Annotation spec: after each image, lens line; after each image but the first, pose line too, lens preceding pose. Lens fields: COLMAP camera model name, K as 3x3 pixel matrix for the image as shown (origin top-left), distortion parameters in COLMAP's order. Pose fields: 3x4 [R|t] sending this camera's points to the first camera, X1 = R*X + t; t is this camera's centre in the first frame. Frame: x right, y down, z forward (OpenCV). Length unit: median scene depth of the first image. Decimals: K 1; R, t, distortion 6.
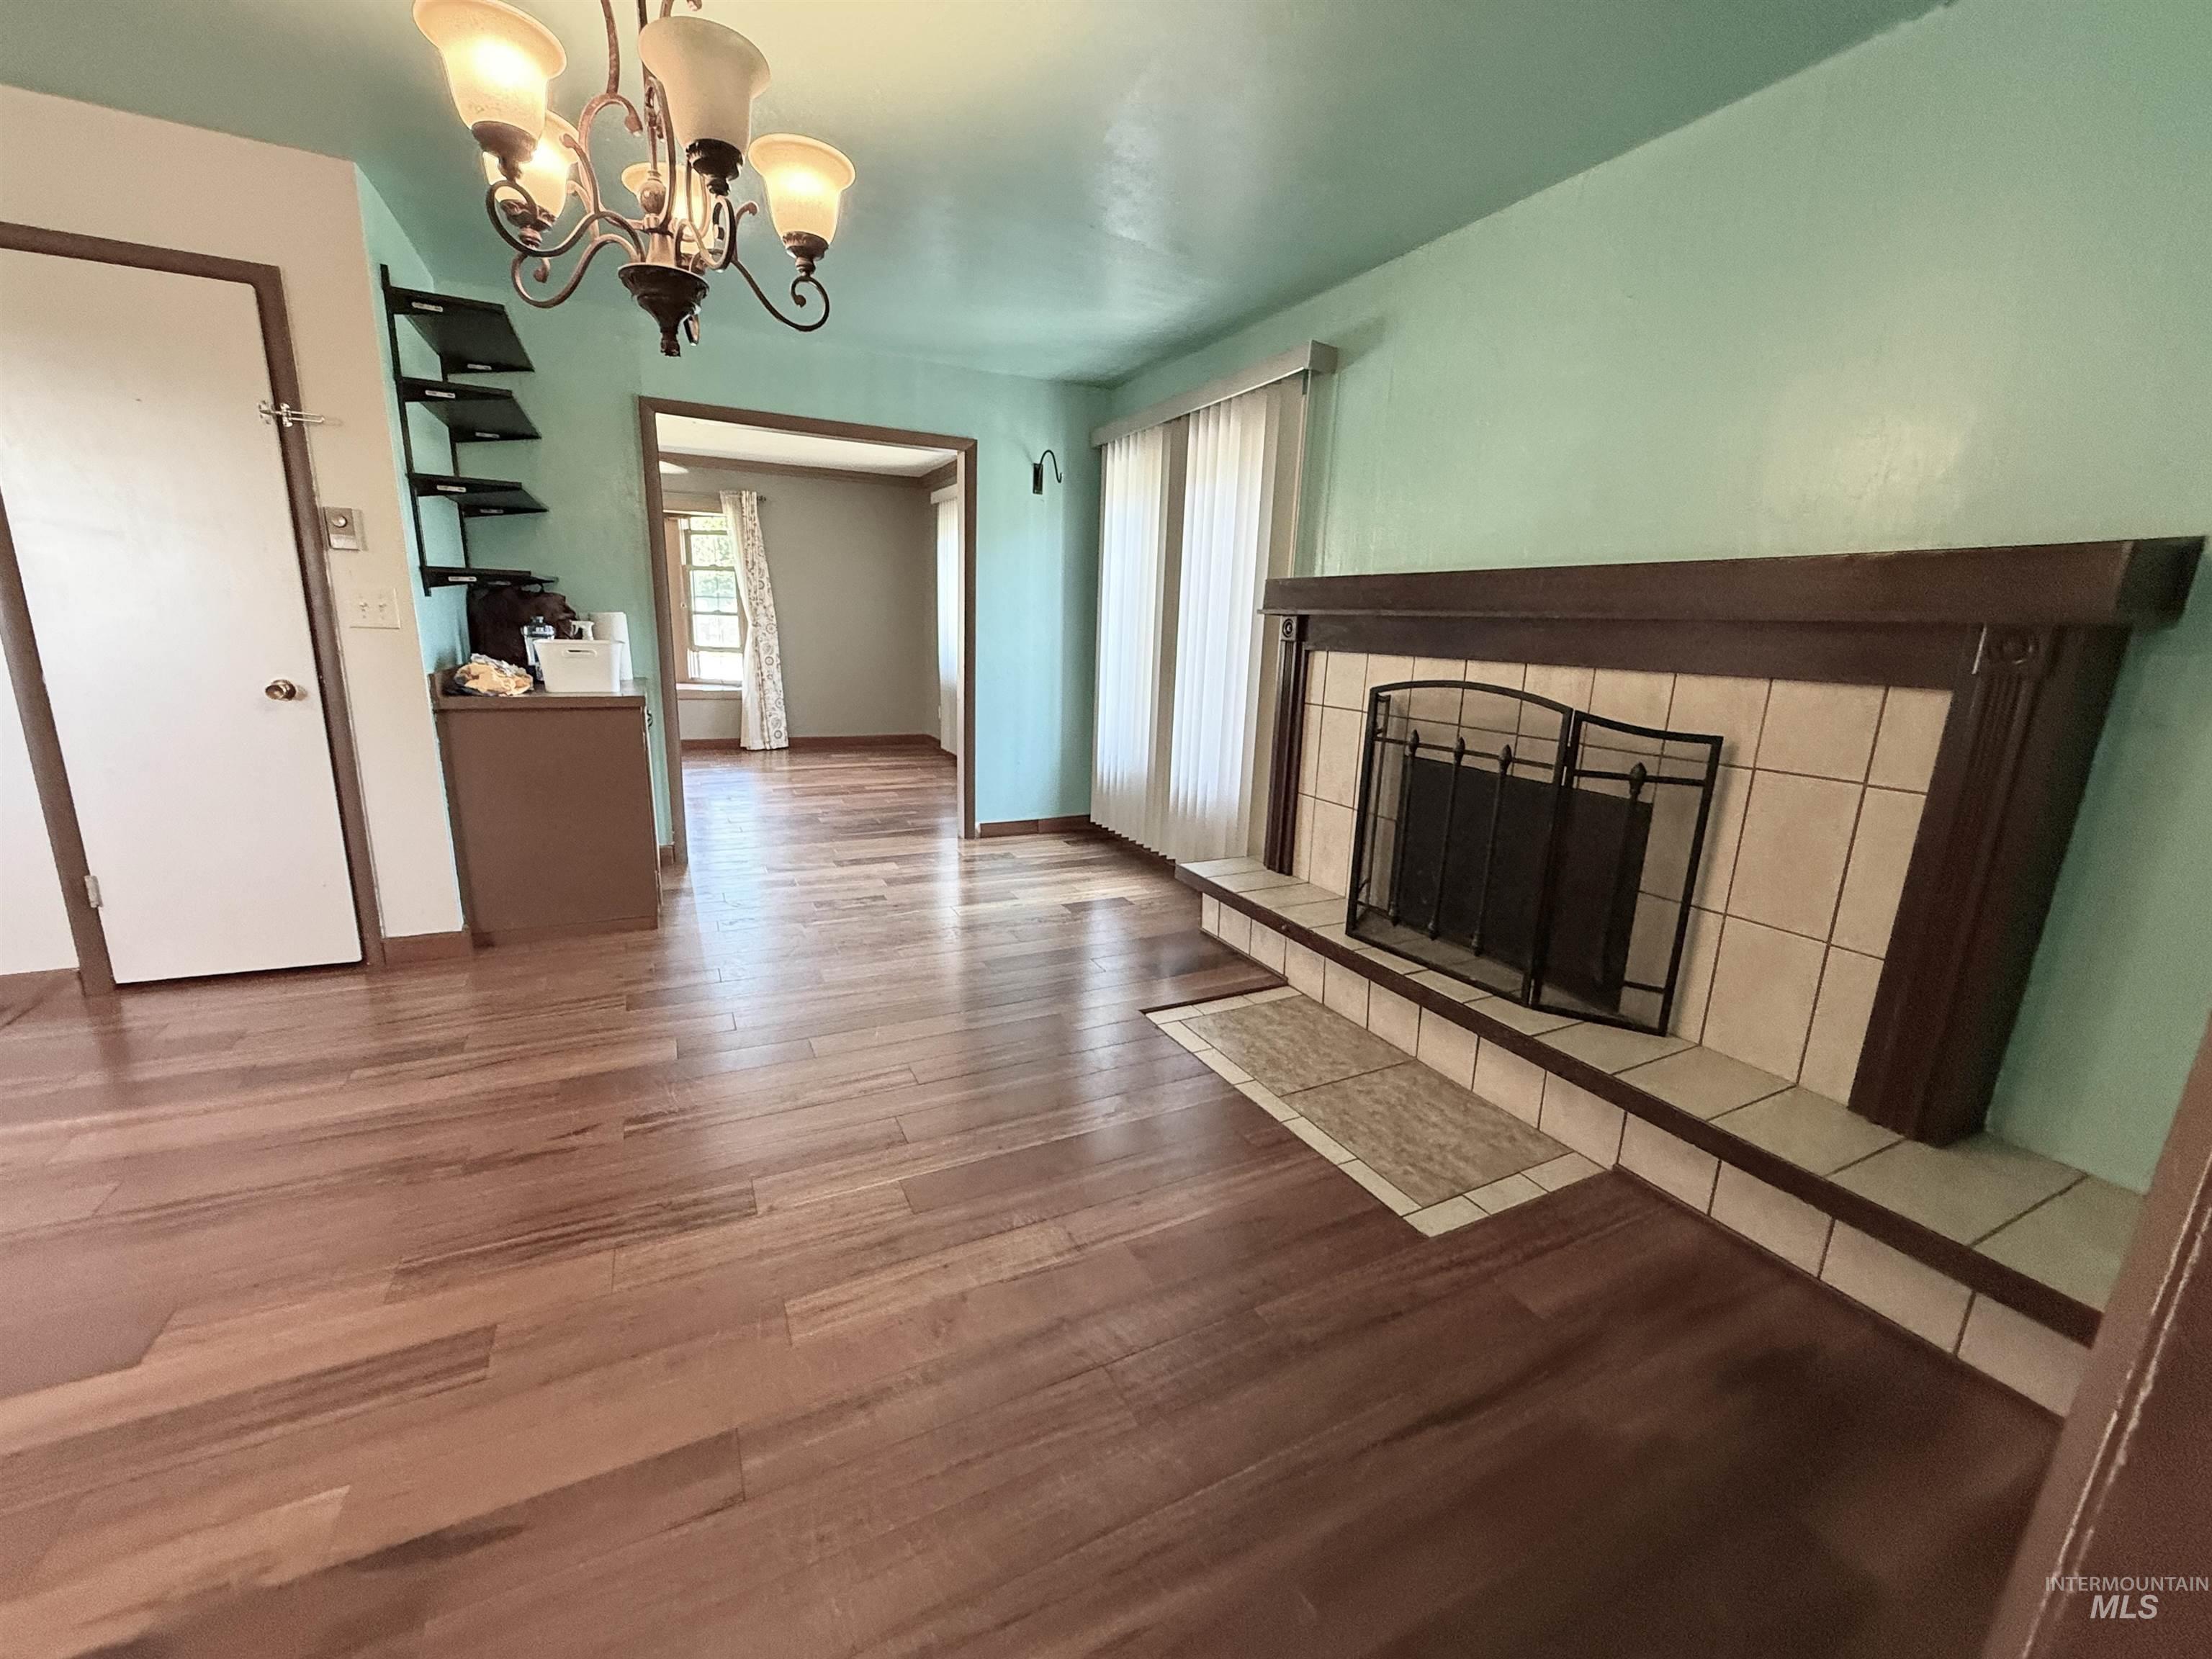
lens RADIAL K [[890.1, 0, 1102.5], [0, 890.1, 831.4], [0, 0, 1]] dist [-0.000416, 0.000152]
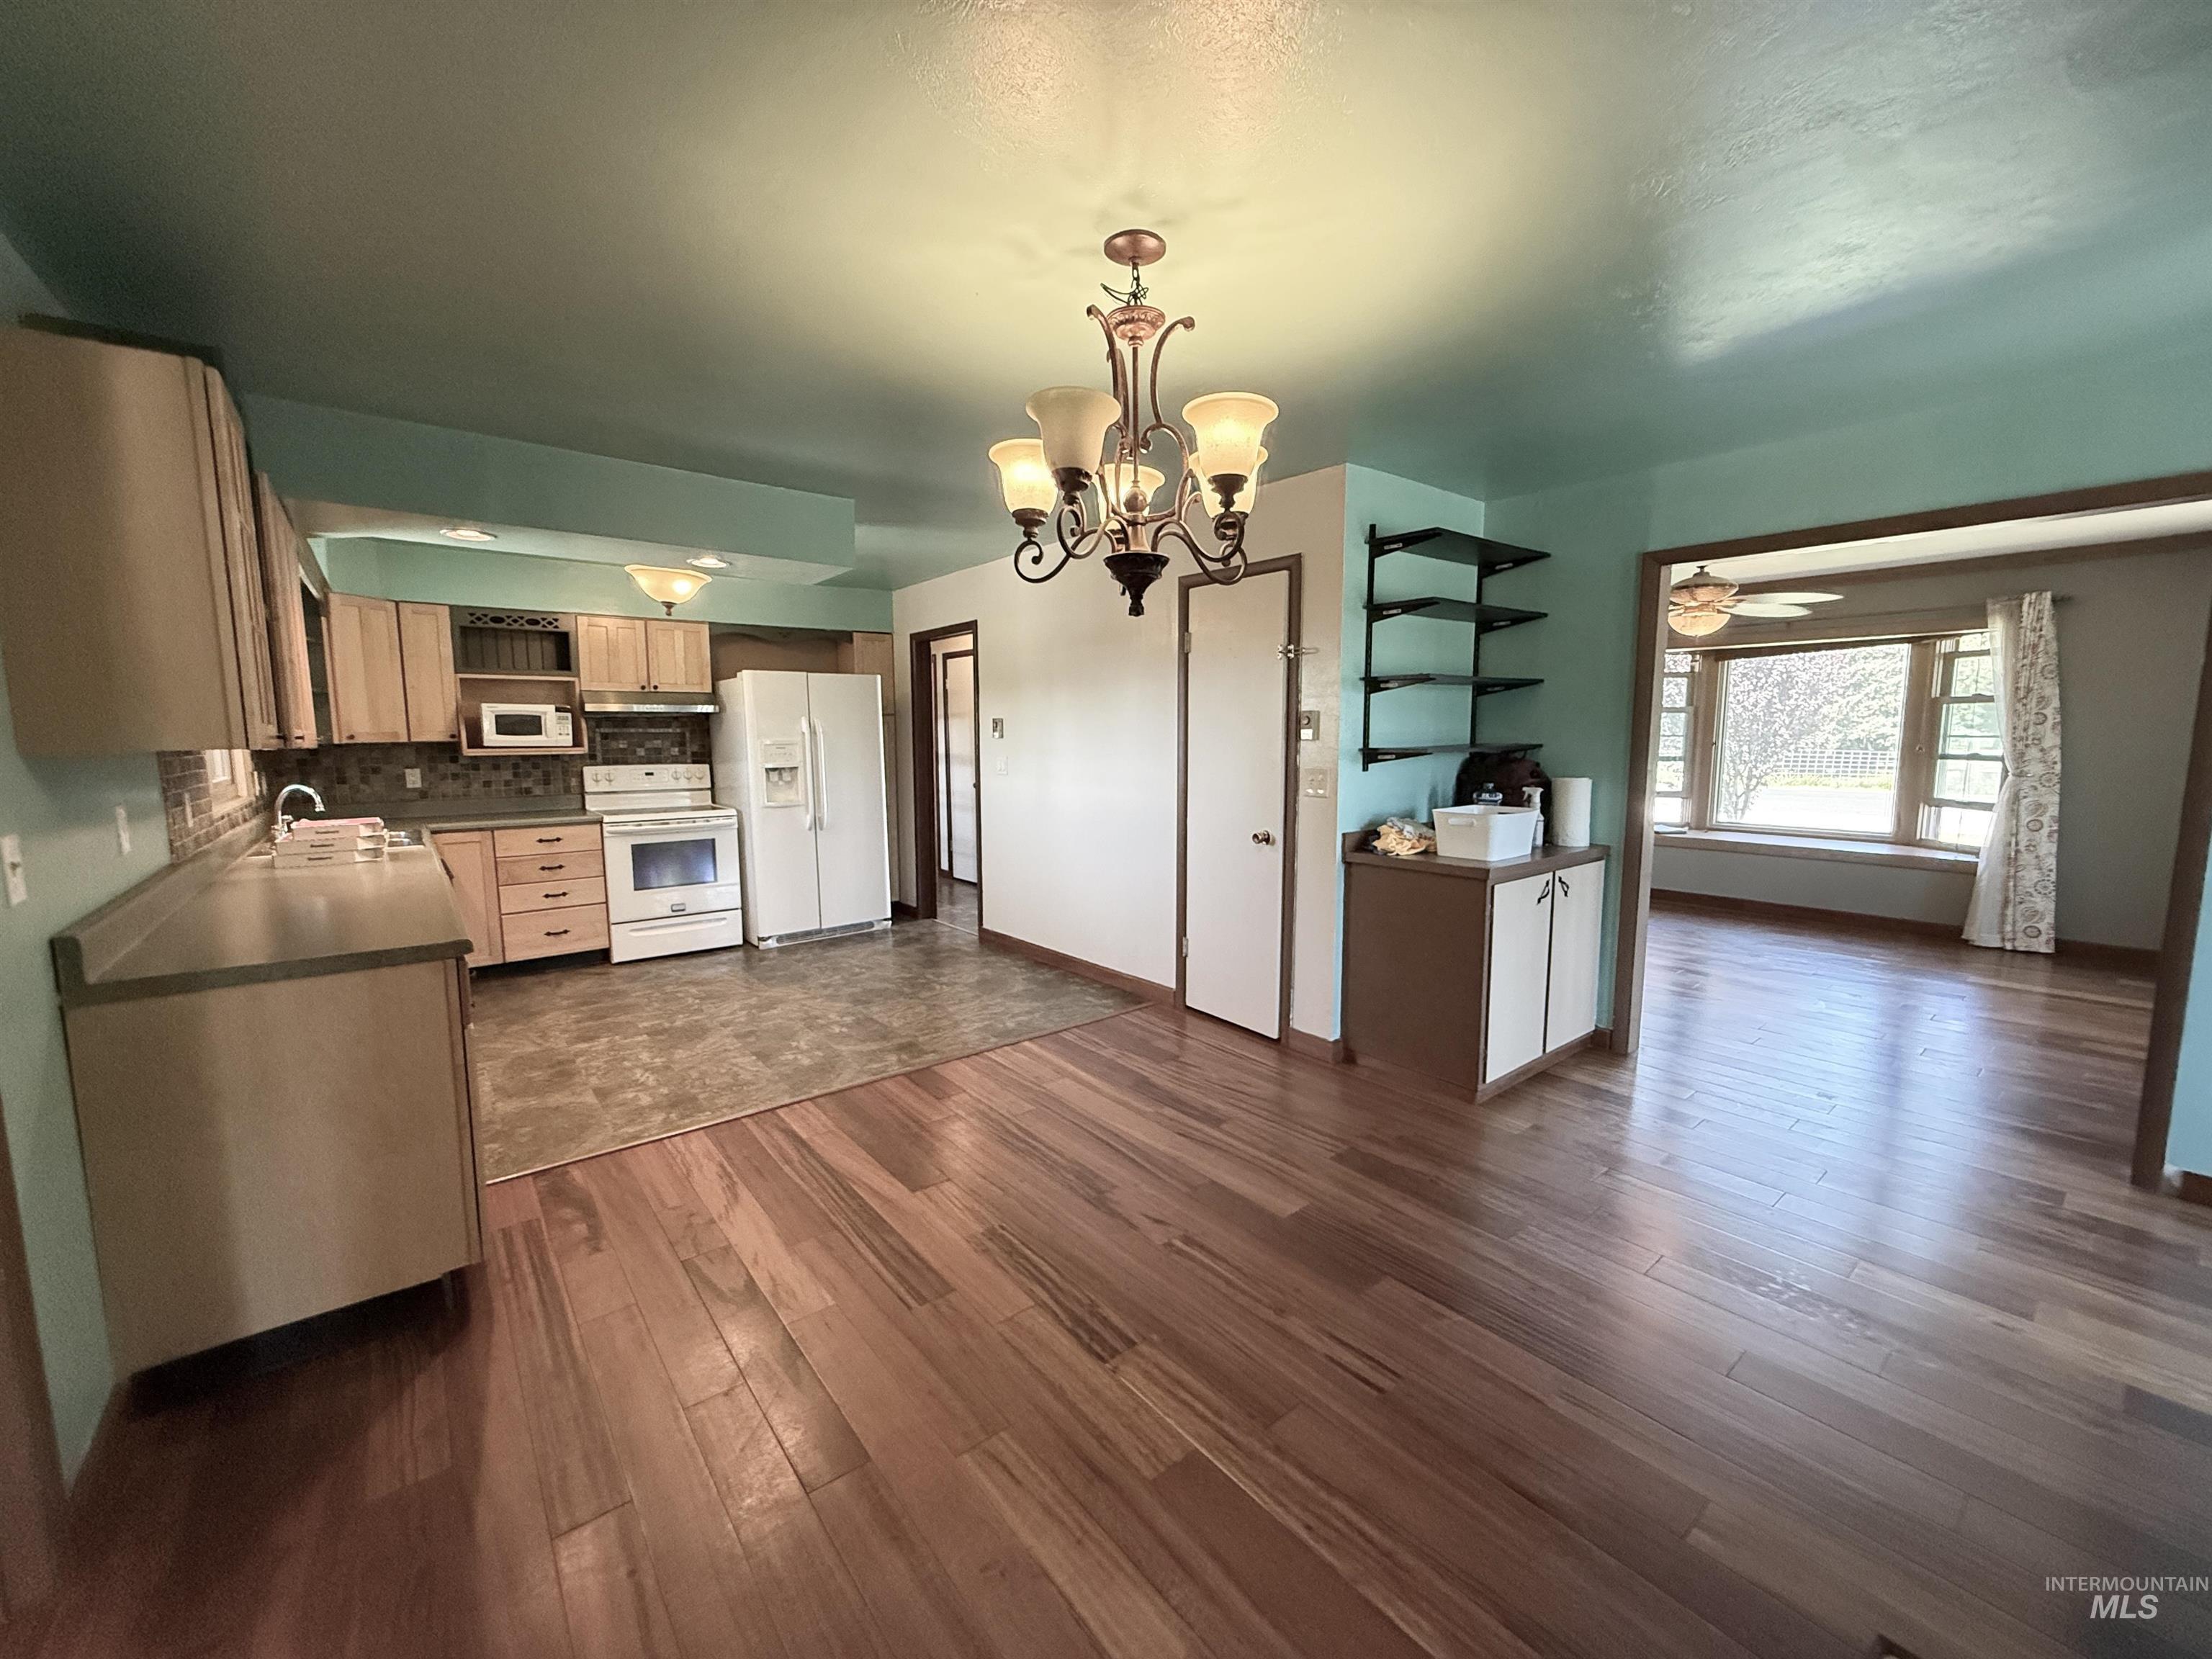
lens RADIAL K [[890.1, 0, 1102.5], [0, 890.1, 831.4], [0, 0, 1]] dist [-0.000416, 0.000152]
pose [[0.199753, 0.078868, -0.976667, 0.389964], [-0.209802, 0.977081, 0.035991, -0.151108], [0.957122, 0.197717, 0.211722, 0.405964]]
